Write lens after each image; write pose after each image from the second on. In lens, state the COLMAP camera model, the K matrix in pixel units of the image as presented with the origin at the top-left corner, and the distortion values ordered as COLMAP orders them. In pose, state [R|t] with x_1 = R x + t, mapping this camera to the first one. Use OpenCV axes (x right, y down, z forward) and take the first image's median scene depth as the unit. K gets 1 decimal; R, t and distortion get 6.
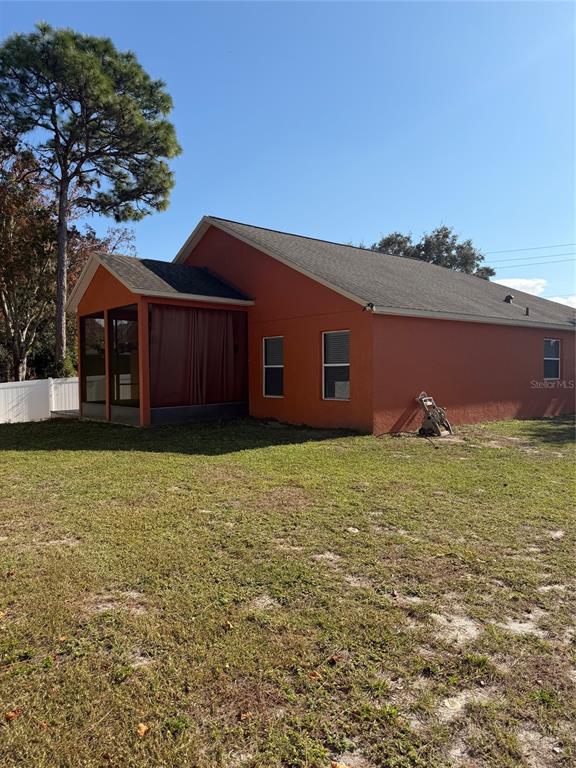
lens RADIAL K [[552.0, 0, 259.1], [0, 552.0, 380.3], [0, 0, 1]] dist [0.017912, -0.023282]
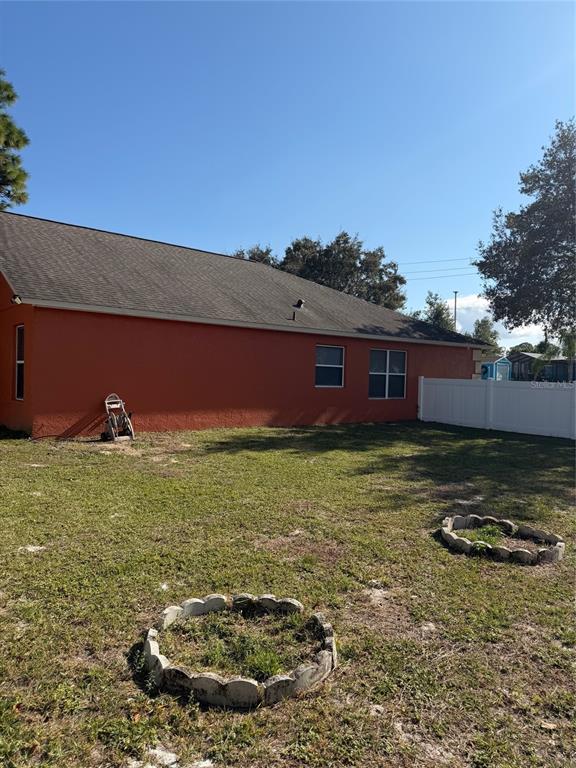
lens RADIAL K [[552.0, 0, 287.3], [0, 552.0, 384.2], [0, 0, 1]] dist [0.017912, -0.023282]
pose [[0.999393, 0.029046, 0.019211, 1.335296], [-0.028968, 0.999571, -0.004309, -0.002116], [-0.019328, 0.003750, 0.999806, 0.120141]]
